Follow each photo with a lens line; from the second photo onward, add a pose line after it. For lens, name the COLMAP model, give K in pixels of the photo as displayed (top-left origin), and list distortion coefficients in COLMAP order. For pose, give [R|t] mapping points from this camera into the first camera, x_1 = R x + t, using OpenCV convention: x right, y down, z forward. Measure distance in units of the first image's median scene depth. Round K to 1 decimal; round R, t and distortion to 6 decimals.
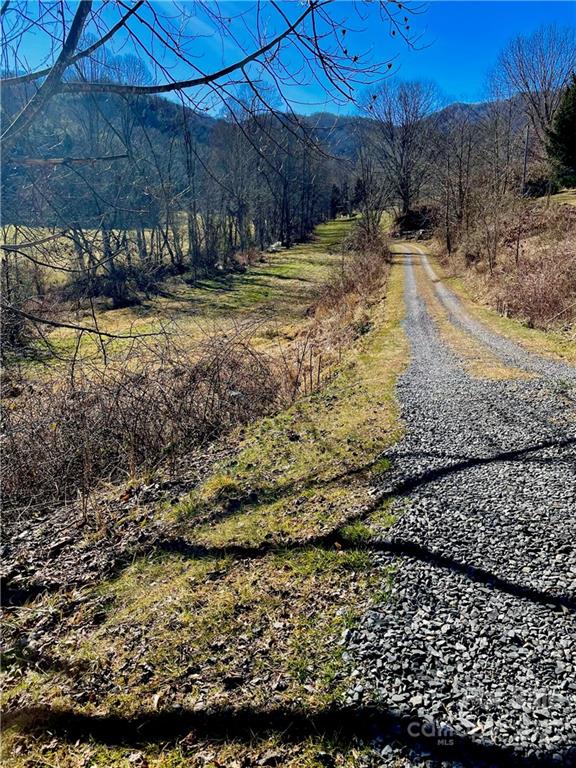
lens RADIAL K [[583.7, 0, 290.8], [0, 583.7, 379.9], [0, 0, 1]] dist [0.076939, -0.102226]
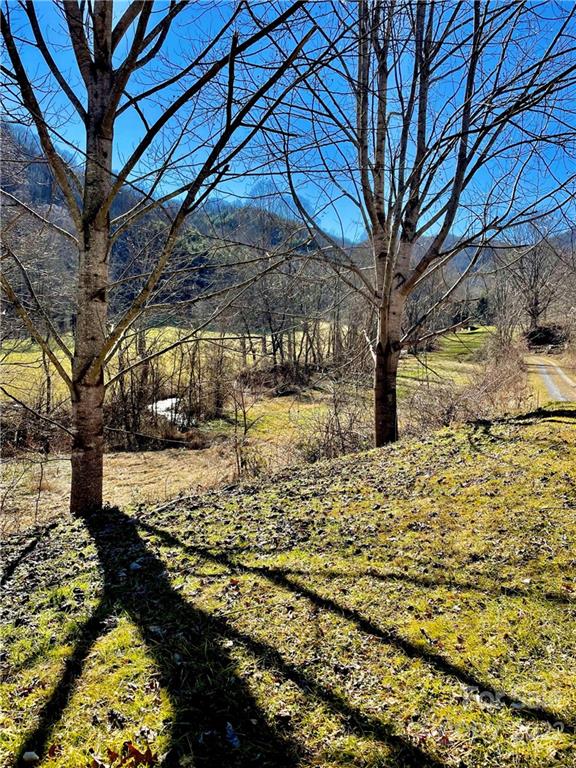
lens RADIAL K [[583.7, 0, 281.8], [0, 583.7, 379.0], [0, 0, 1]] dist [0.076939, -0.102226]
pose [[0.978372, 0.057227, -0.198778, -0.051514], [-0.091864, 0.981211, -0.169663, 0.038997], [0.185334, 0.184254, 0.965247, -0.132963]]
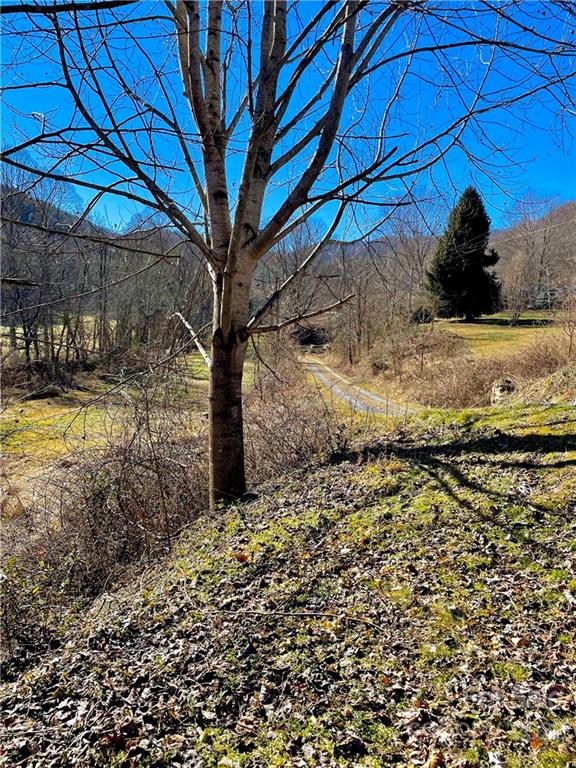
lens RADIAL K [[583.7, 0, 295.6], [0, 583.7, 382.5], [0, 0, 1]] dist [0.076939, -0.102226]
pose [[0.975494, 0.050930, 0.214051, -0.069231], [-0.011484, 0.983301, -0.181623, 0.025863], [-0.219727, 0.174714, 0.959789, -0.066053]]
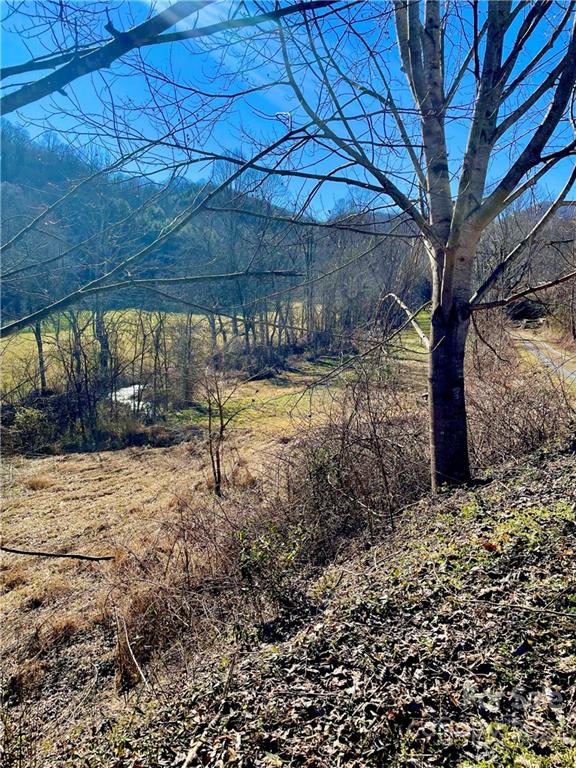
lens RADIAL K [[583.7, 0, 290.7], [0, 583.7, 378.3], [0, 0, 1]] dist [0.076939, -0.102226]
pose [[0.990549, 0.038146, -0.131747, -0.073037], [-0.057105, 0.988034, -0.143274, 0.025799], [0.124705, 0.149444, 0.980875, -0.065310]]
